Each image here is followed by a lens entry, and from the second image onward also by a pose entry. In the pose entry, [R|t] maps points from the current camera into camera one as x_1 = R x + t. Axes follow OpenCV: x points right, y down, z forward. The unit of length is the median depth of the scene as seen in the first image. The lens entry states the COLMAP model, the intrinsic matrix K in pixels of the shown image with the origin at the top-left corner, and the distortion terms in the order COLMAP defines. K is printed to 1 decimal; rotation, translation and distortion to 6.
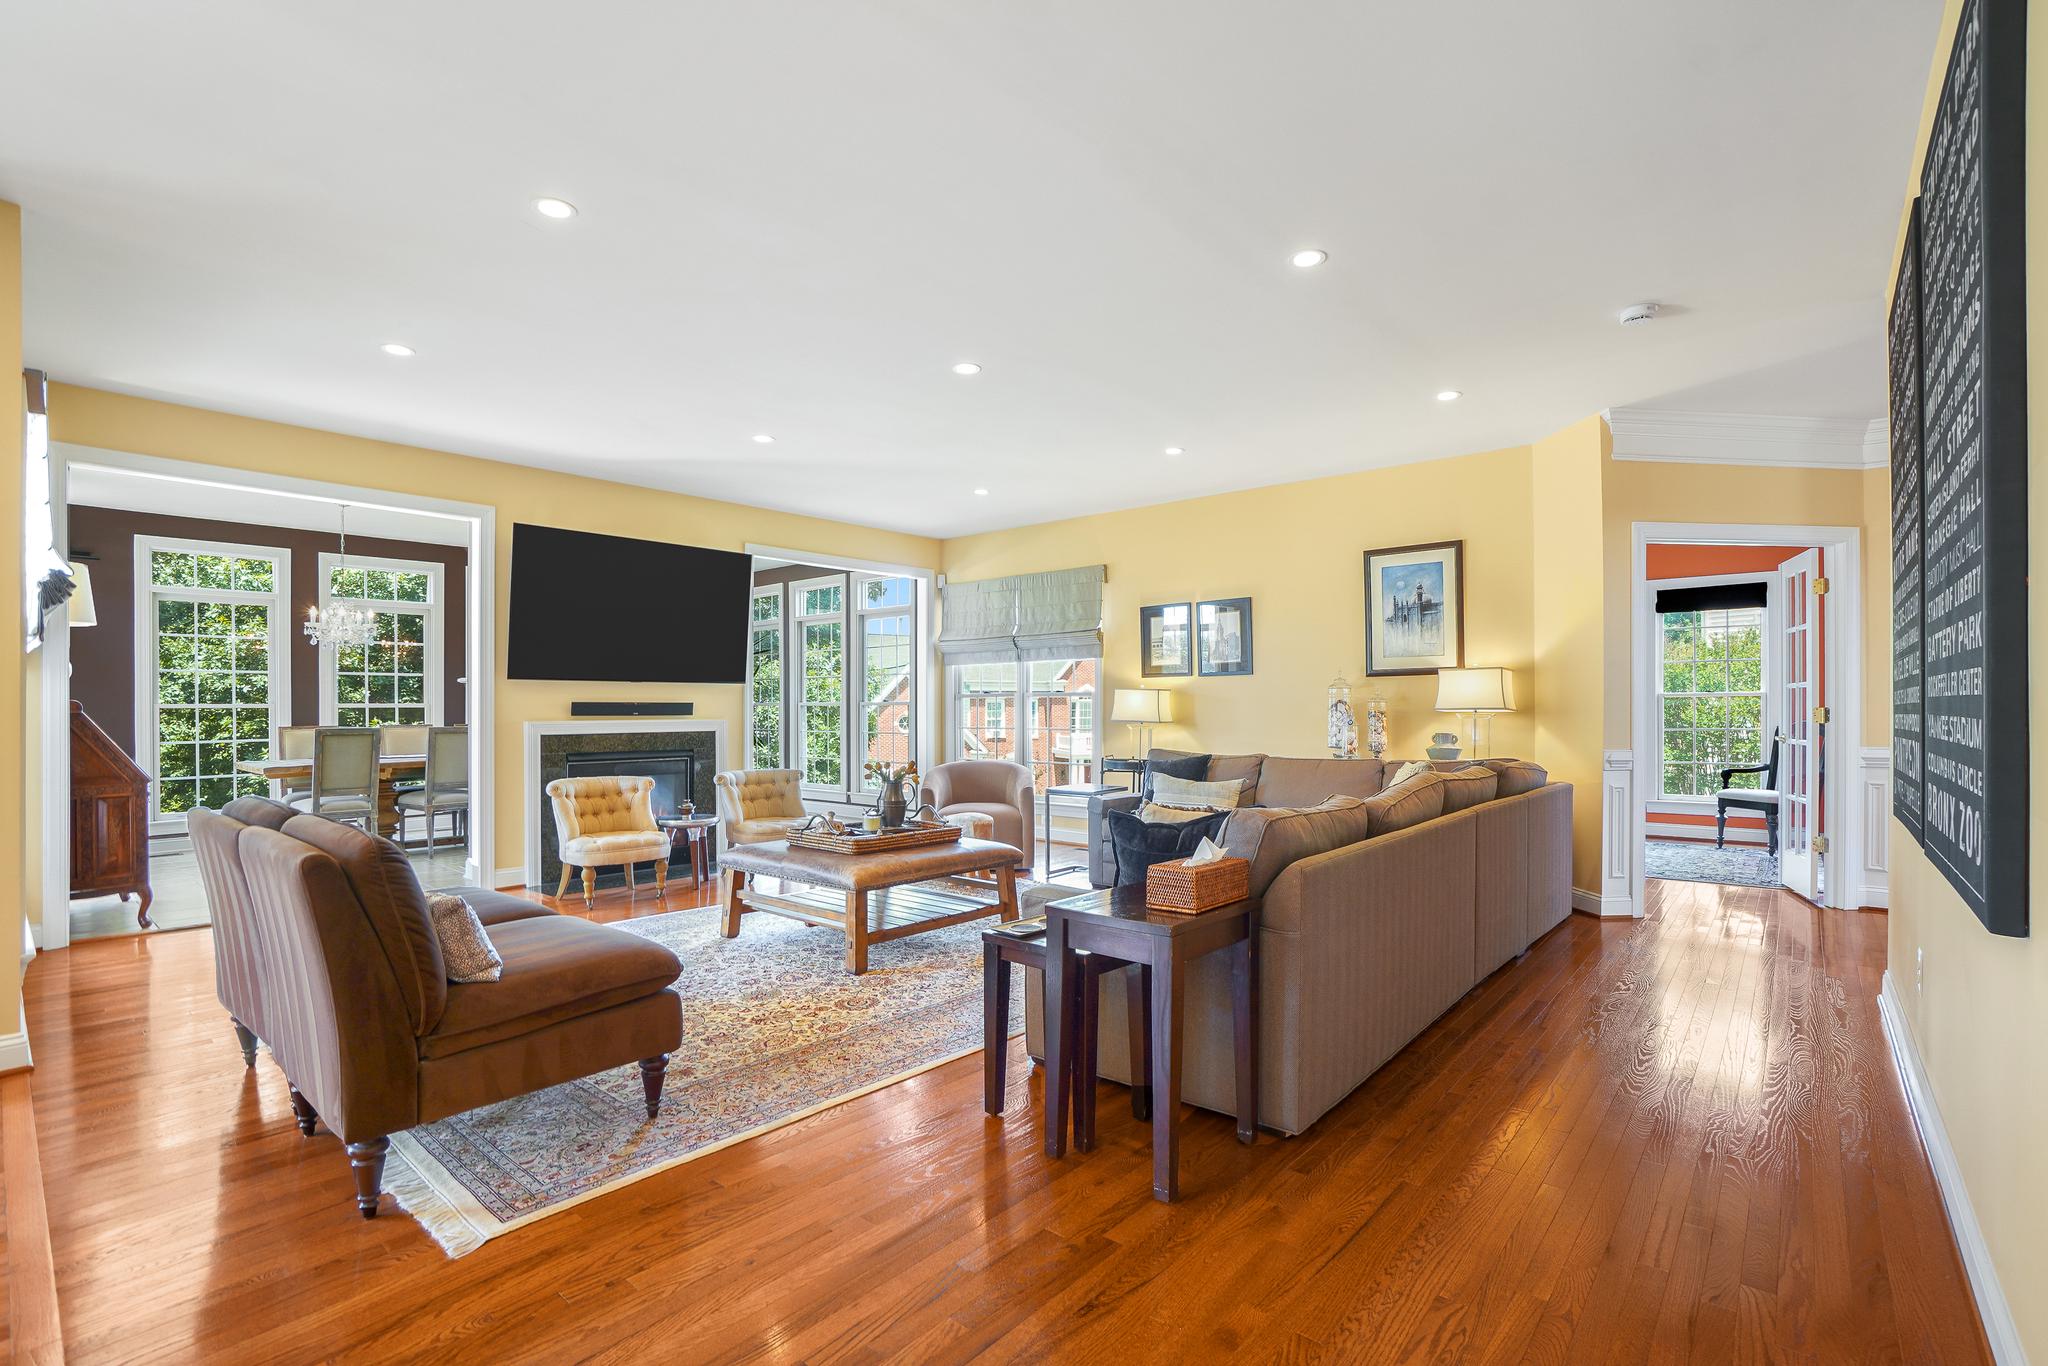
lens RADIAL K [[927.3, 0, 1036.7], [0, 927.3, 698.8], [0, 0, 1]] dist [-0.032556, 0.000334]
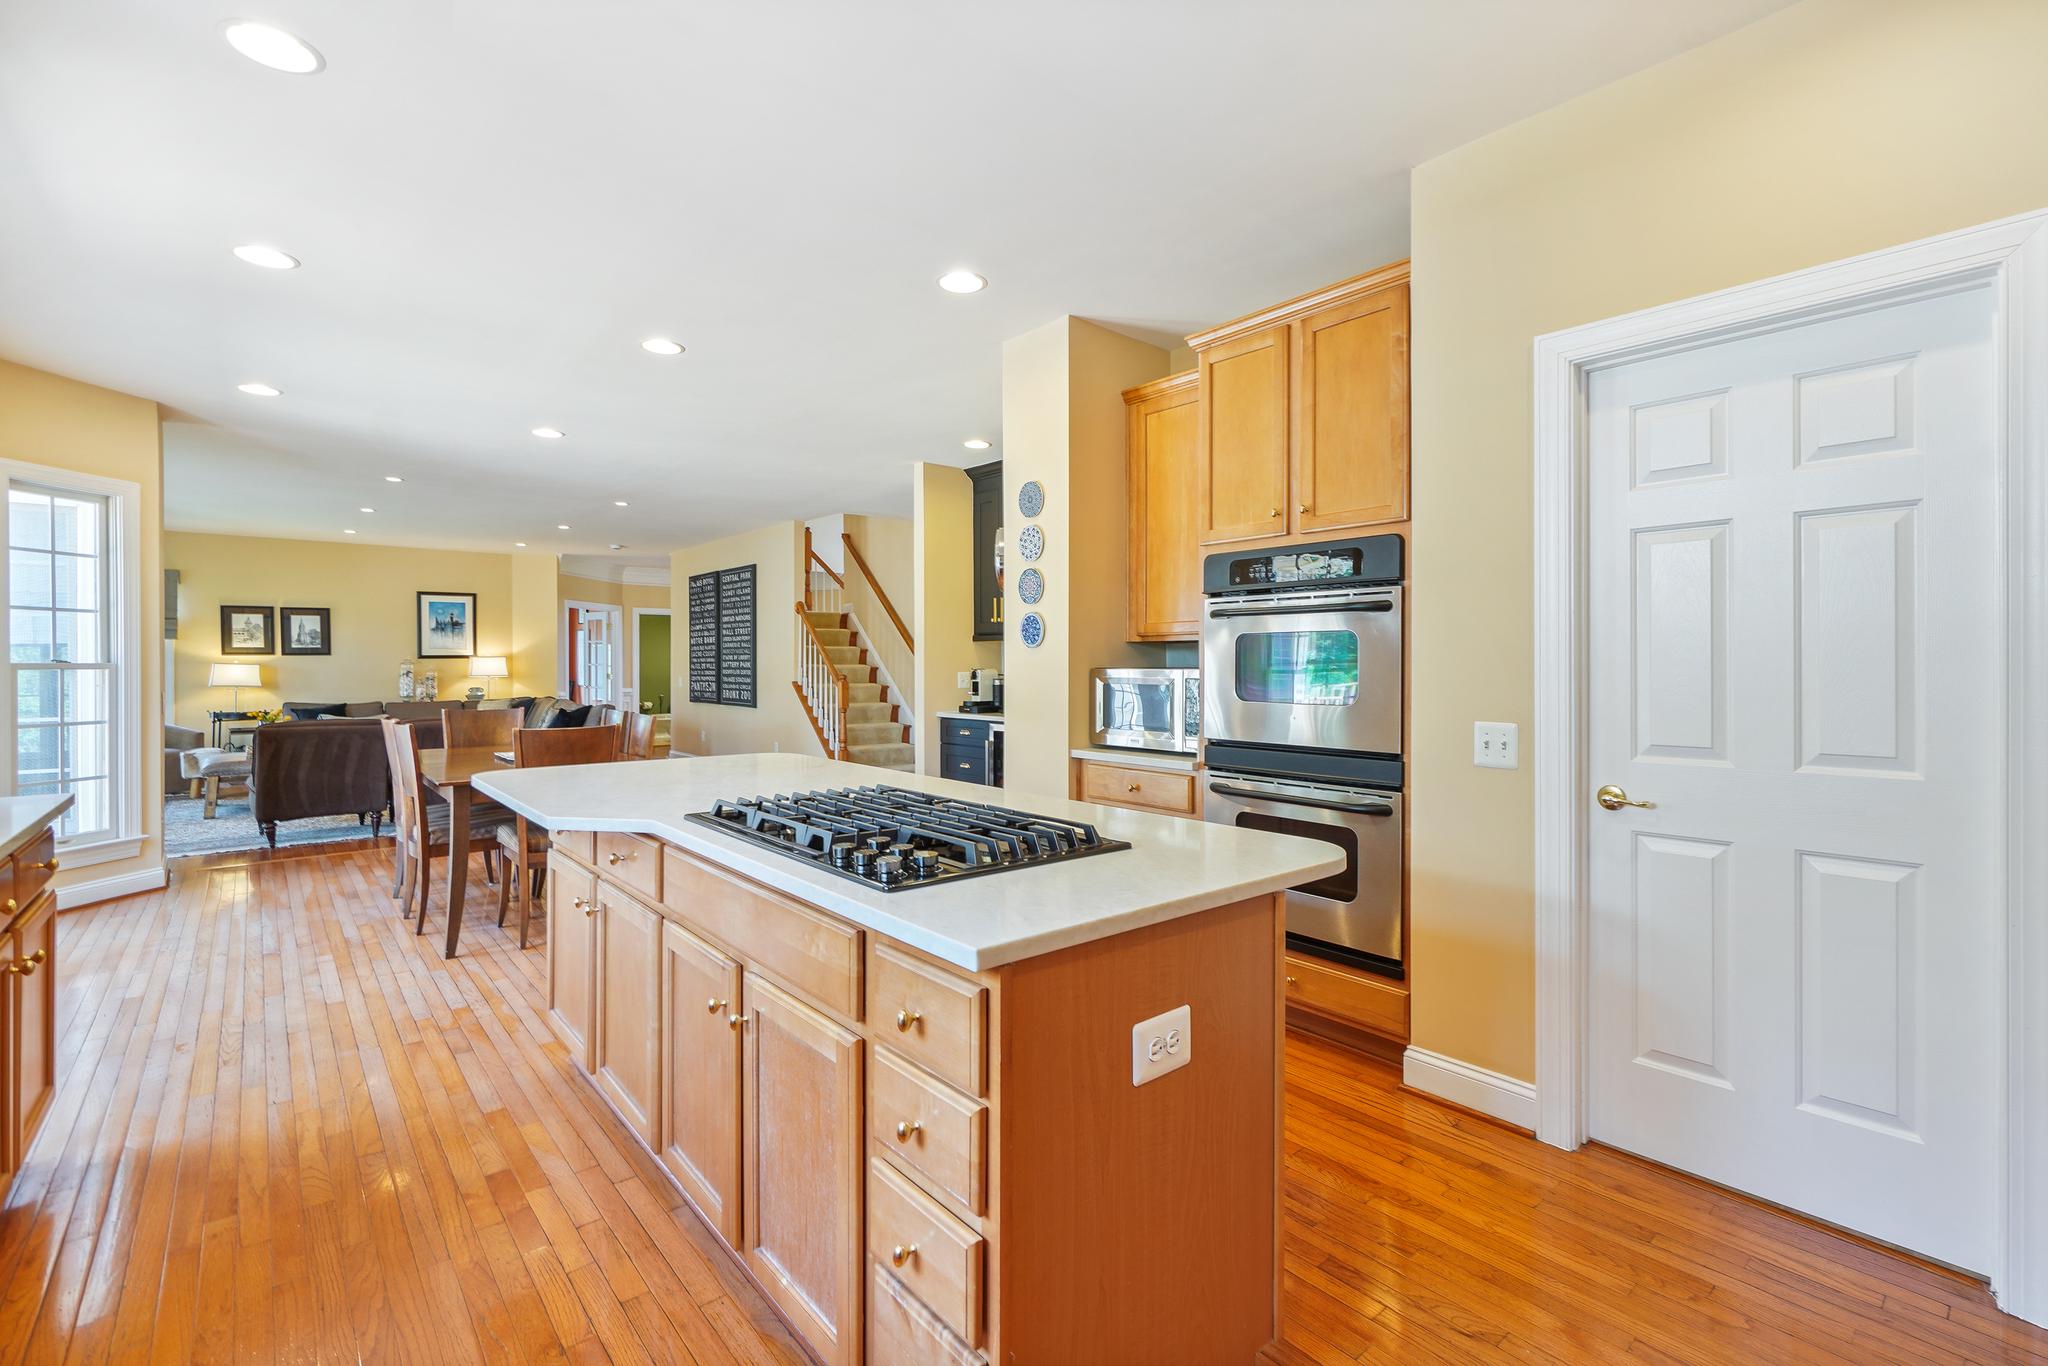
lens RADIAL K [[911.7, 0, 1037.5], [0, 911.7, 671.5], [0, 0, 1]] dist [0.006365, -0.001448]
pose [[0.177267, -0.006638, 0.984140, -1.241299], [-0.006665, 0.999946, 0.007945, -0.020902], [-0.984140, -0.007968, 0.177213, -0.563420]]
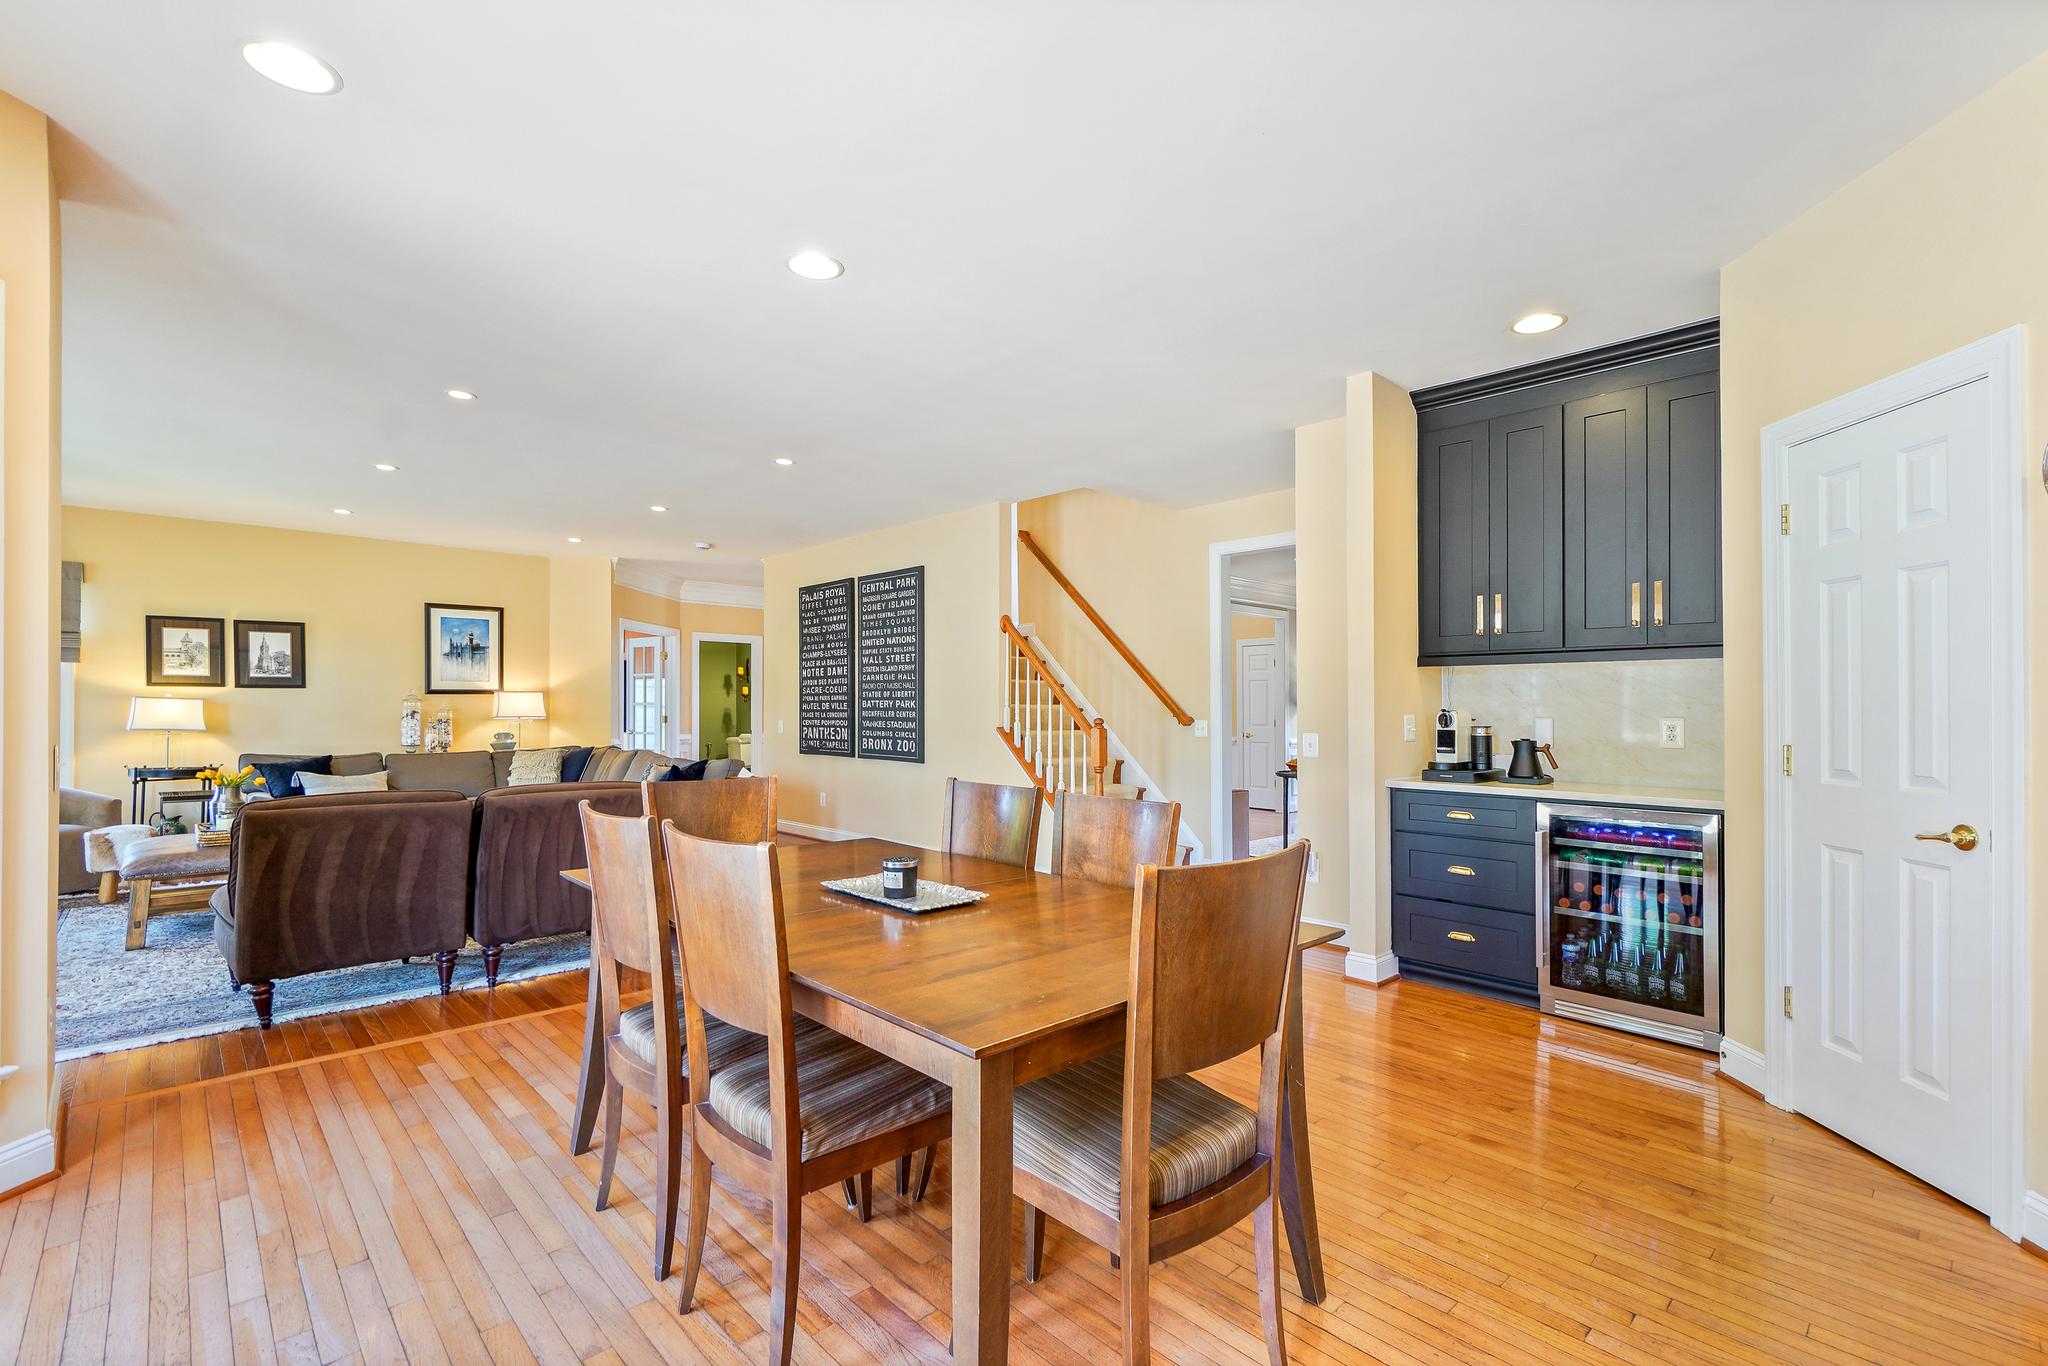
lens RADIAL K [[911.7, 0, 1044.1], [0, 911.7, 712.5], [0, 0, 1]] dist [0.006365, -0.001448]
pose [[0.118144, -0.001336, 0.992996, -0.887700], [-0.011831, 0.999926, 0.002753, -0.010915], [-0.992926, -0.012073, 0.118119, -0.079173]]
